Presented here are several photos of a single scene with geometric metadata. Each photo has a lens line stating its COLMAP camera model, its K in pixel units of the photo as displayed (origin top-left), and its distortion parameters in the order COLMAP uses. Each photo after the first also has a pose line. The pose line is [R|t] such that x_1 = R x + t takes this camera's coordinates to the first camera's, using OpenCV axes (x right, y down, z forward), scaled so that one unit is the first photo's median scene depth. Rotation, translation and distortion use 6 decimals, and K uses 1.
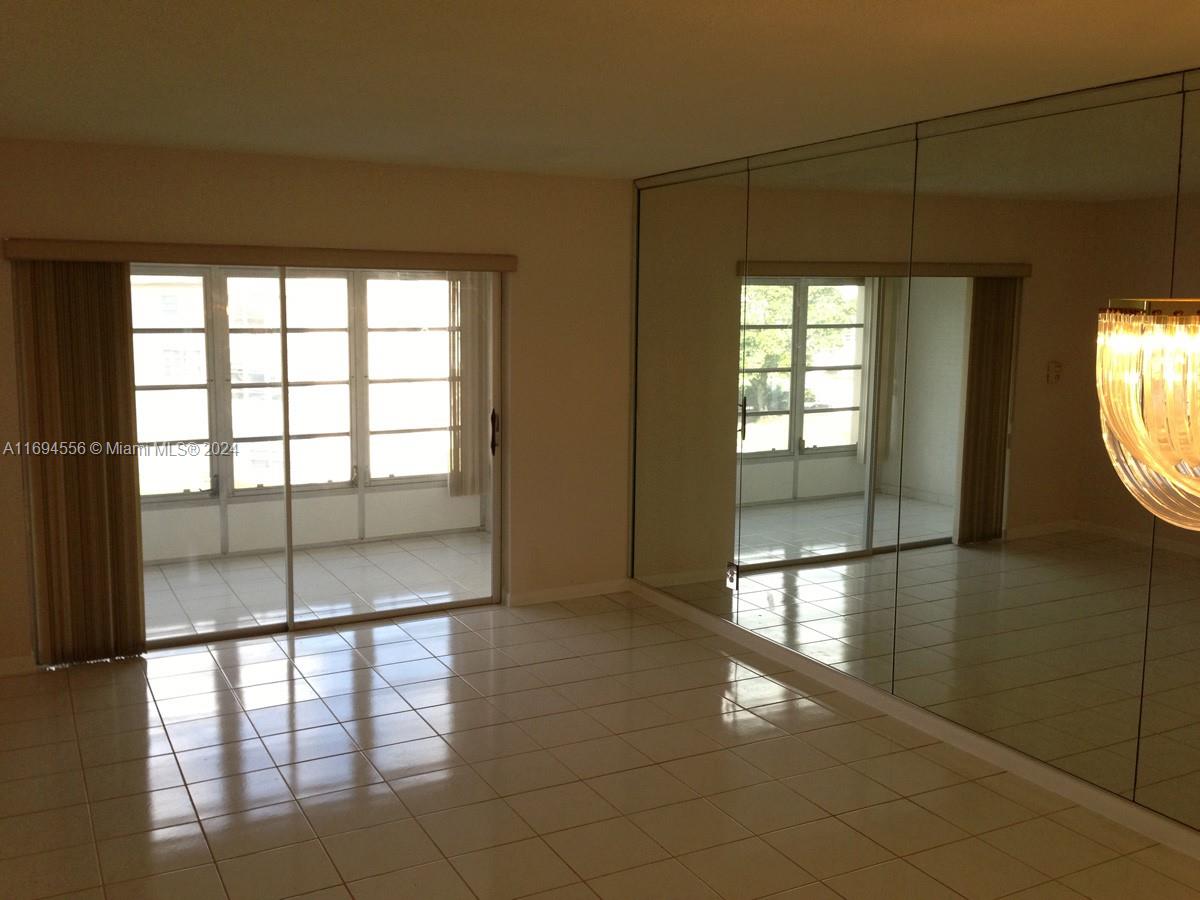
lens RADIAL K [[1120.7, 0, 599.7], [0, 1120.7, 456.4], [0, 0, 1]] dist [0.022944, 0.000000]
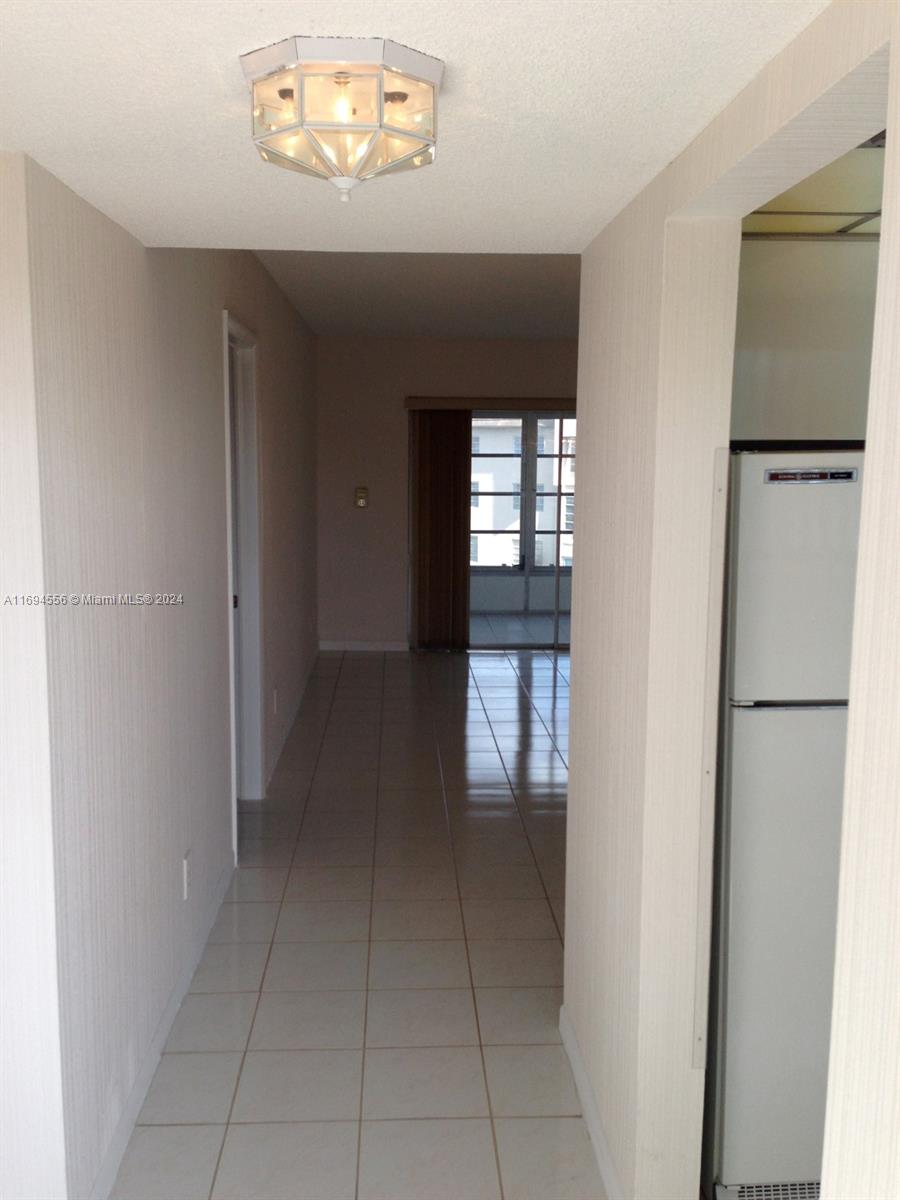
lens RADIAL K [[1120.7, 0, 445.3], [0, 1120.7, 596.6], [0, 0, 1]] dist [0.022944, 0.000000]
pose [[0.909072, 0.056935, -0.412731, 0.173927], [-0.057422, 0.998287, 0.011234, 0.060799], [0.412663, 0.013487, 0.910784, -0.374191]]
